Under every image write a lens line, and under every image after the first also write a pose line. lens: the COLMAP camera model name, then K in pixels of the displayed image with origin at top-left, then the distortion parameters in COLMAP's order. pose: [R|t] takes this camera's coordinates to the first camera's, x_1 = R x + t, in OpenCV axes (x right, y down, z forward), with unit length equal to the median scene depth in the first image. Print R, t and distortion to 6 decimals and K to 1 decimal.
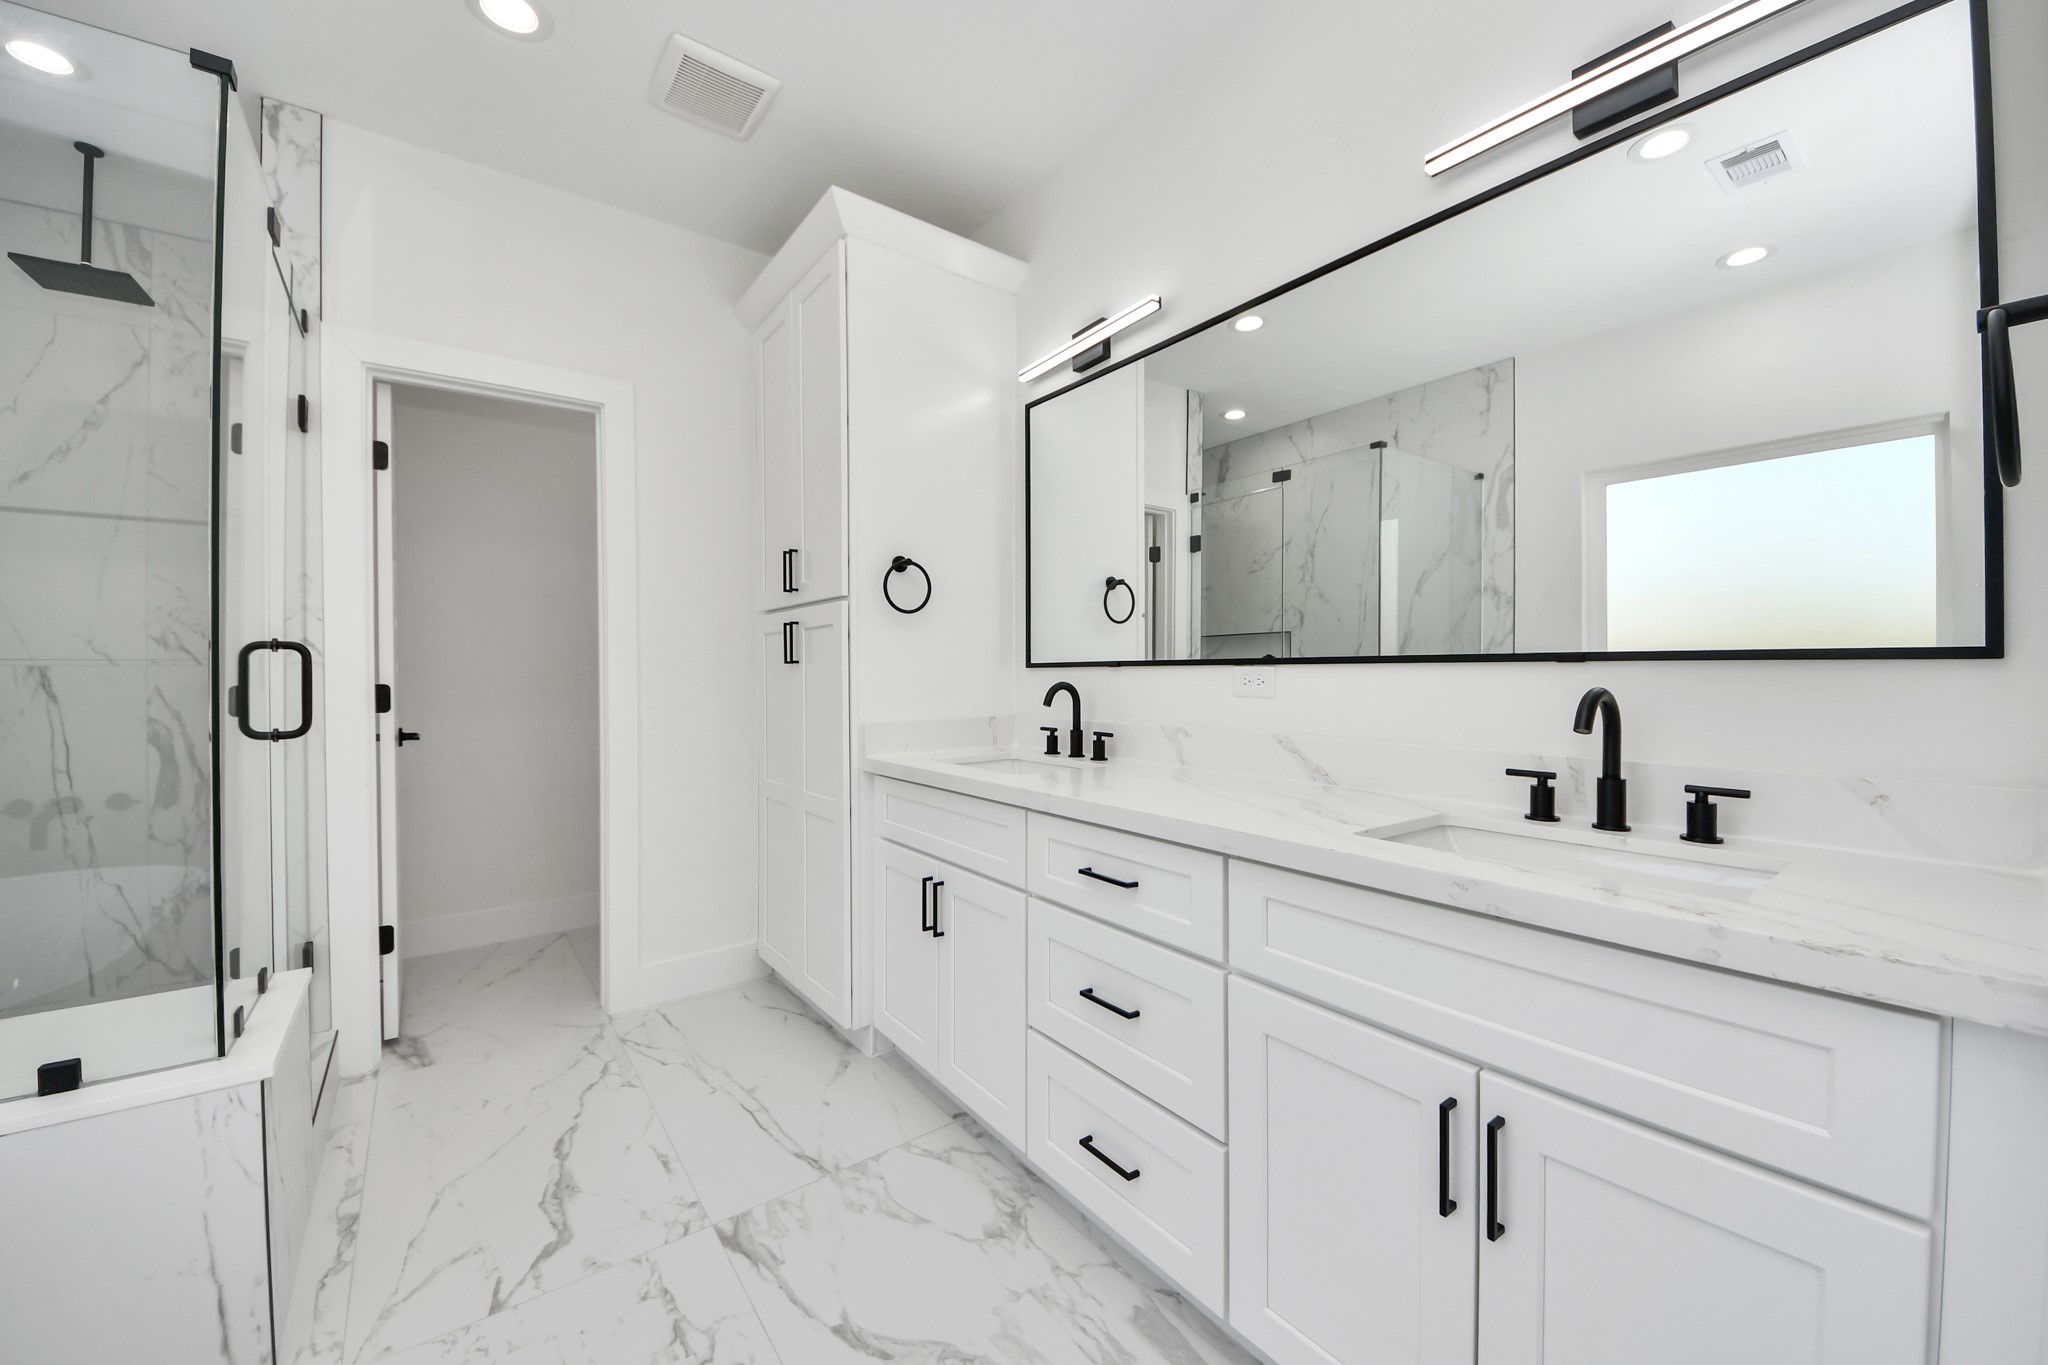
lens RADIAL K [[657.1, 0, 1026.8], [0, 657.1, 663.3], [0, 0, 1]] dist [0.000083, -0.006946]
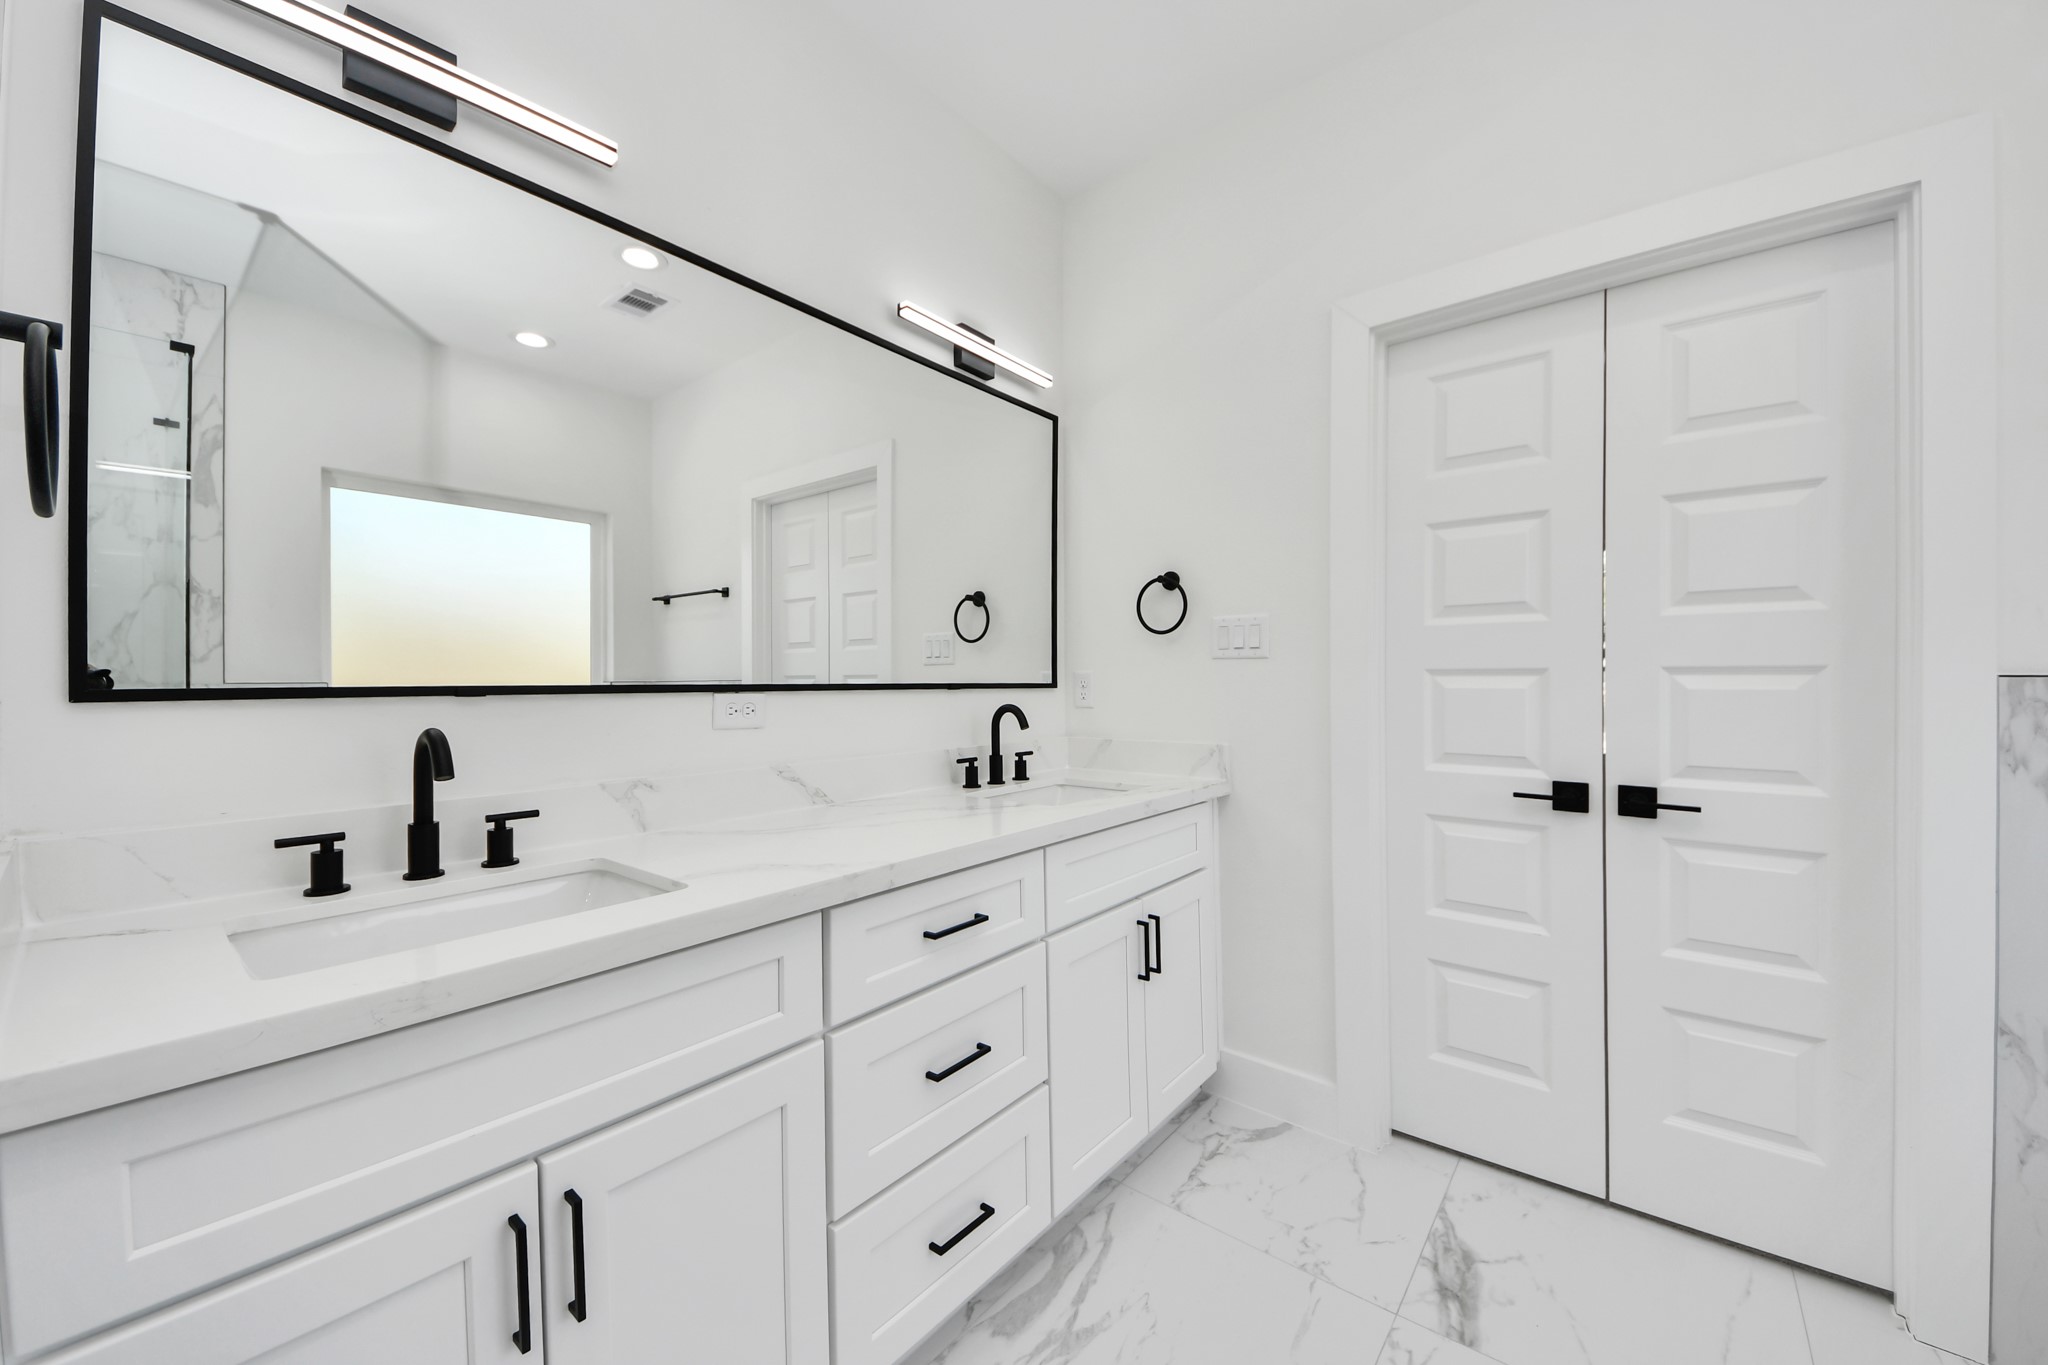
lens RADIAL K [[754.8, 0, 1009.2], [0, 754.8, 682.6], [0, 0, 1]] dist [0.035055, -0.020709]
pose [[-0.145008, 0.018660, 0.989255, -0.437206], [0.009639, 0.999801, -0.017446, 0.007073], [-0.989384, 0.007006, -0.145159, 0.494598]]
